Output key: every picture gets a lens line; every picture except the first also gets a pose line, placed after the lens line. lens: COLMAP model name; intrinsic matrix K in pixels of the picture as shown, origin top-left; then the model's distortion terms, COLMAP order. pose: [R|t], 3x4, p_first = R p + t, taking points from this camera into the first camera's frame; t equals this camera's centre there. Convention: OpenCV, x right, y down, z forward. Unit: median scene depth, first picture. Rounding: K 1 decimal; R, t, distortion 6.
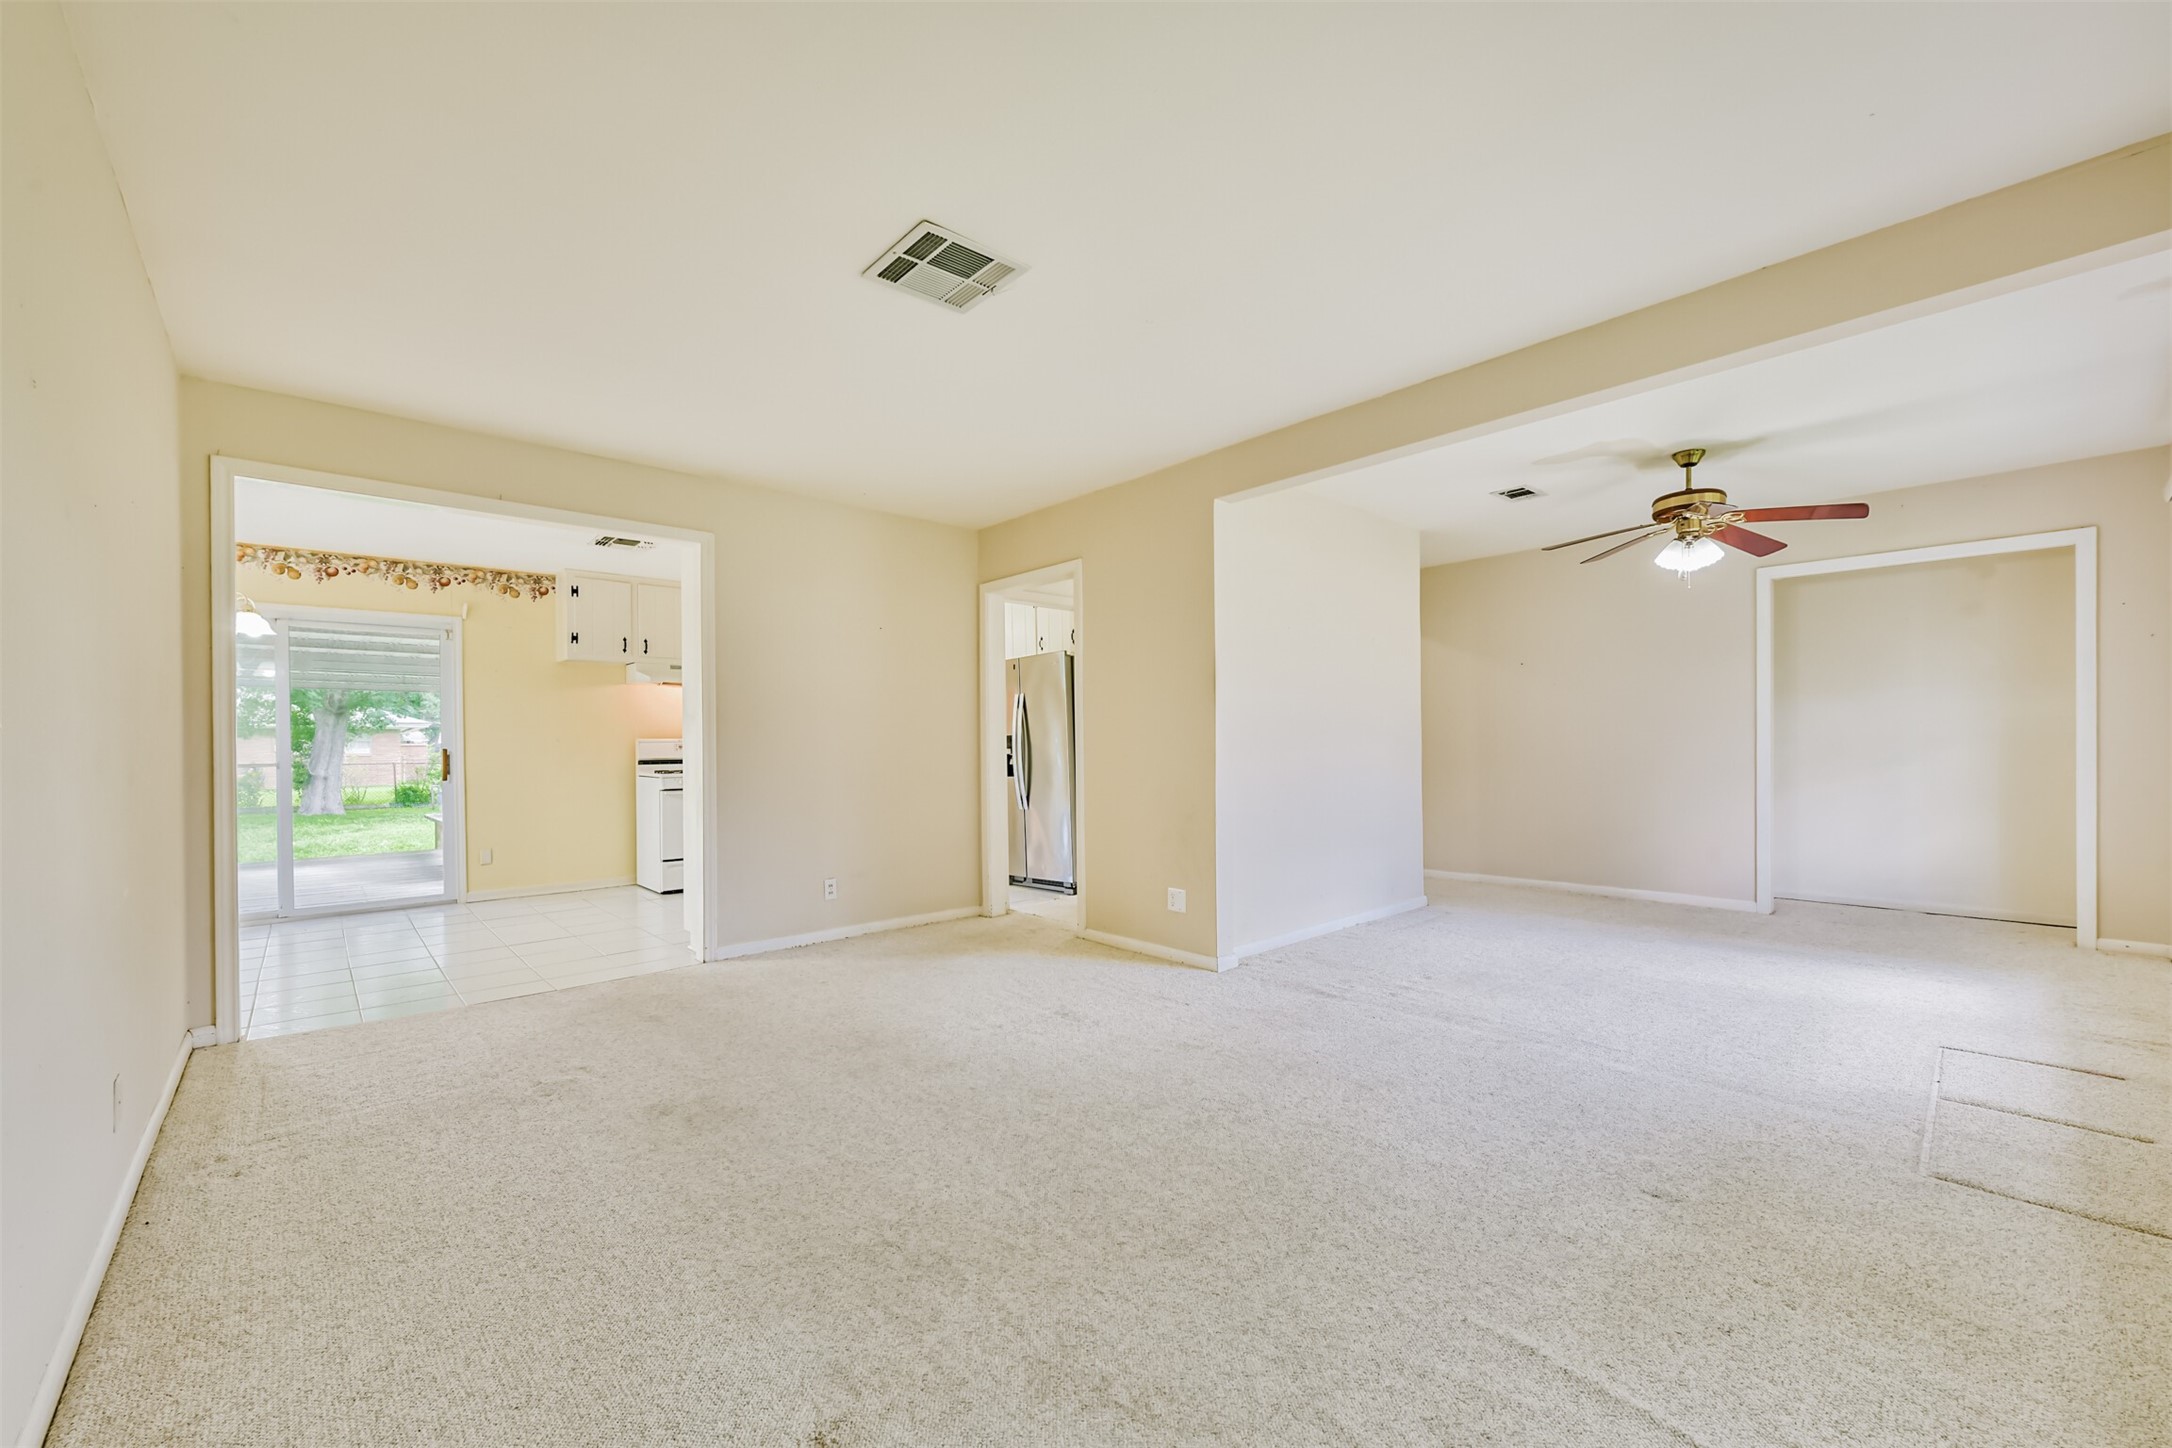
lens RADIAL K [[853.2, 0, 1102.8], [0, 853.2, 734.9], [0, 0, 1]] dist [-0.001040, 0.000127]
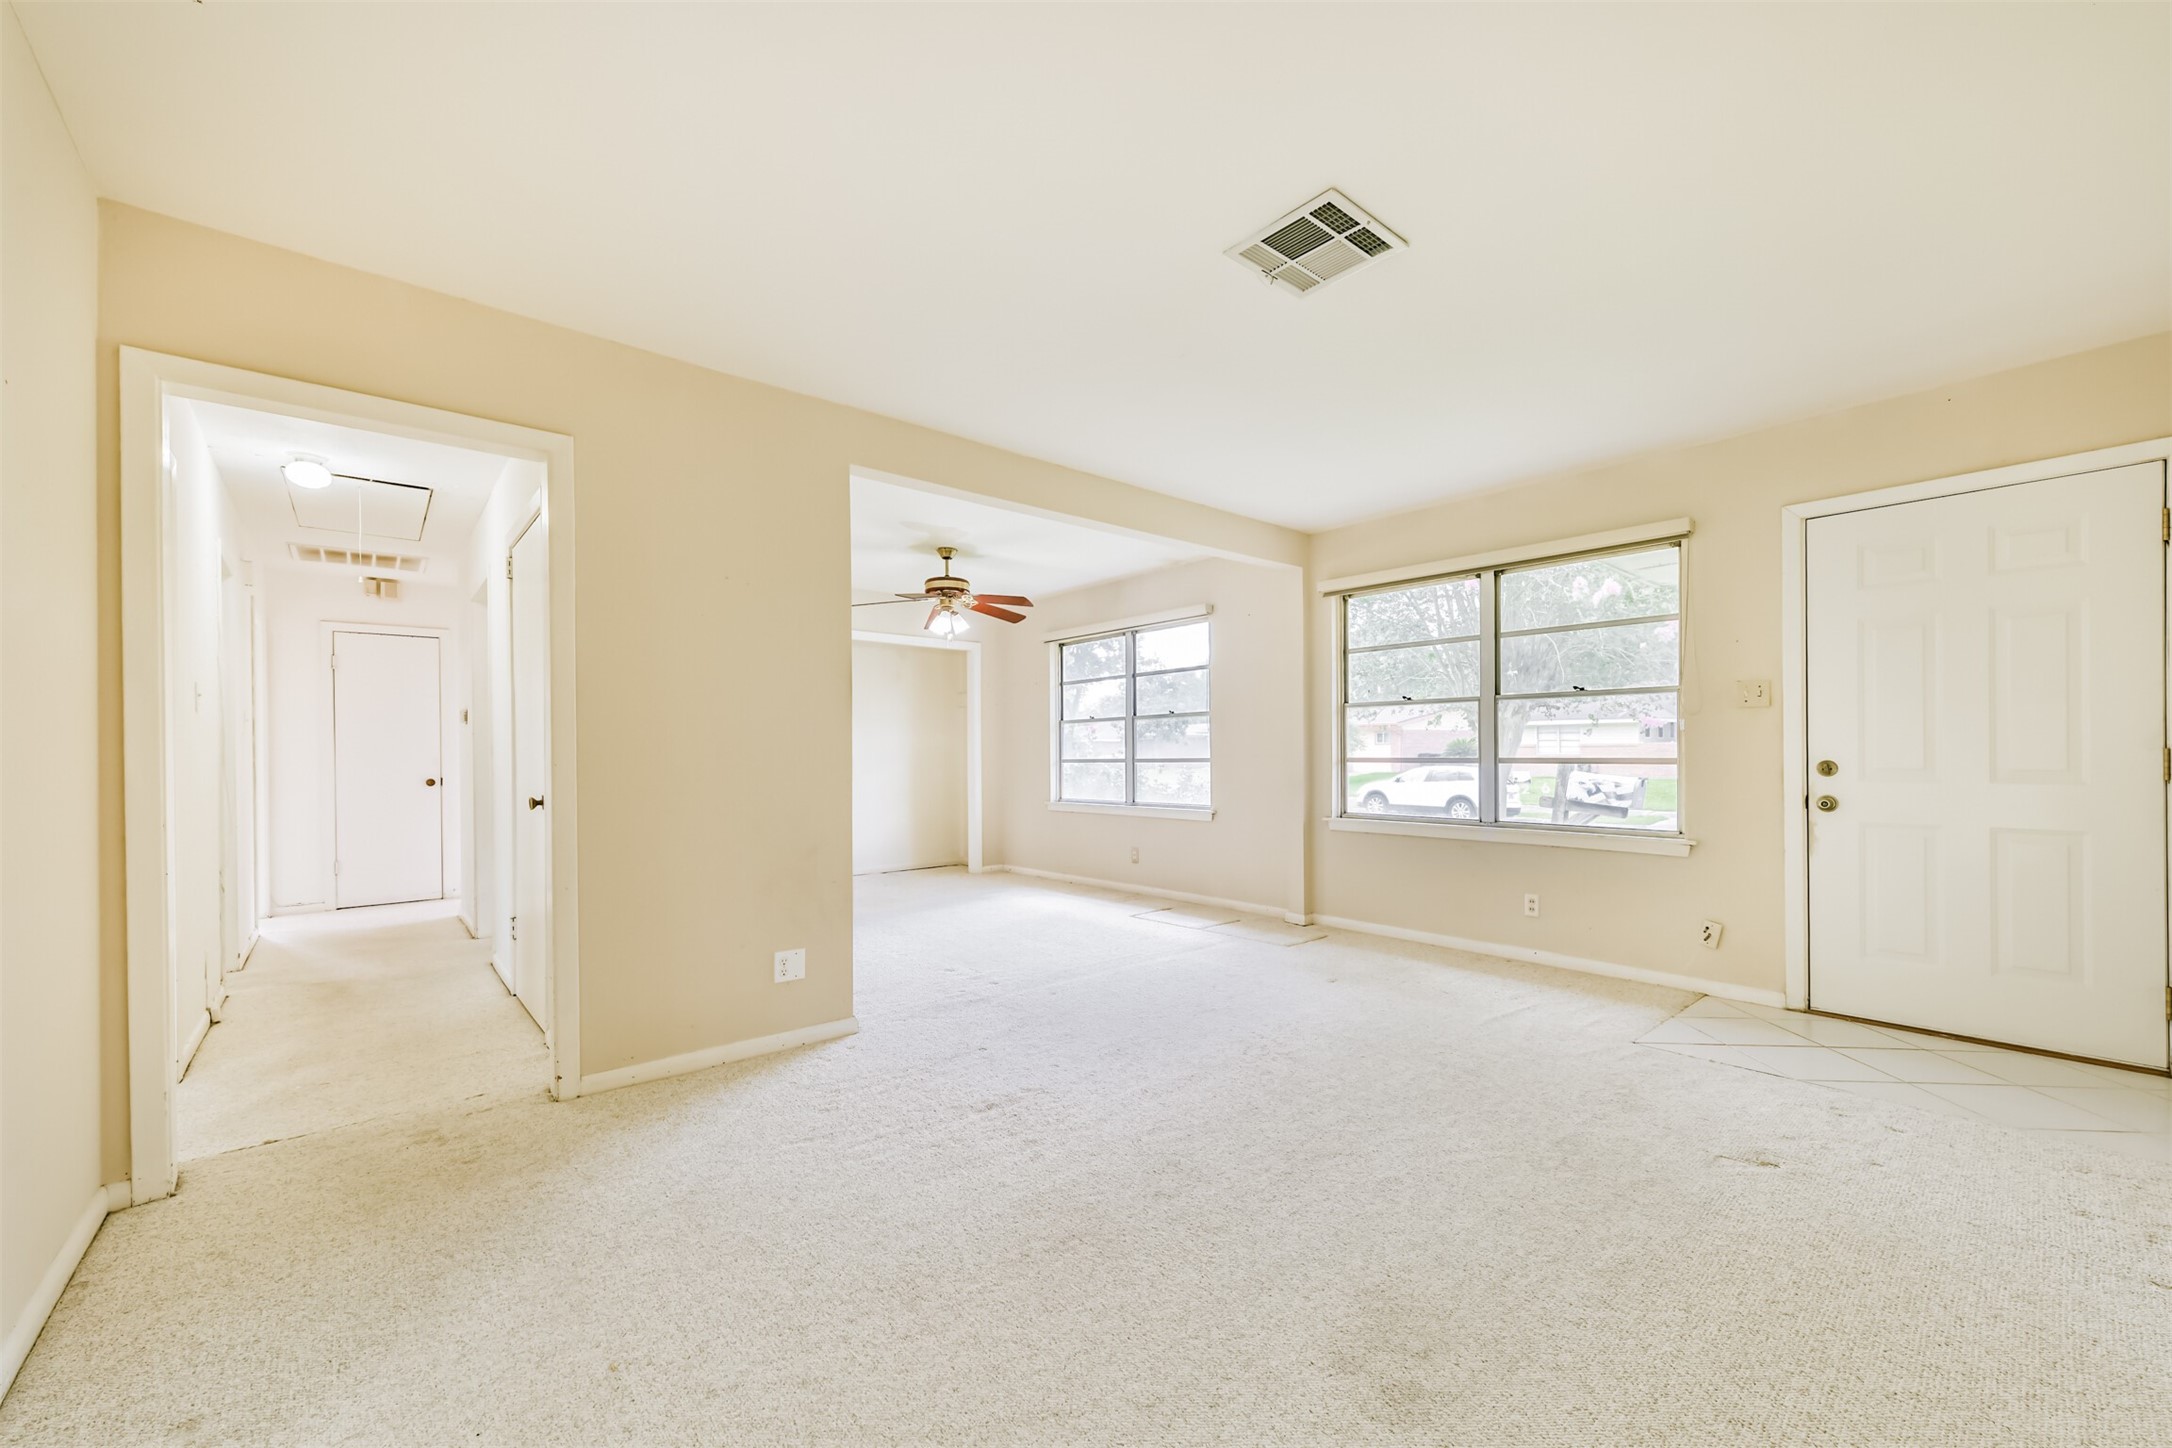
lens RADIAL K [[836.6, 0, 1074.8], [0, 836.6, 759.0], [0, 0, 1]] dist [0.000851, 0.000131]
pose [[0.053869, 0.004757, 0.998537, -0.669757], [-0.004997, 0.999977, -0.004495, 0.012094], [-0.998535, -0.004748, 0.053892, 0.737007]]
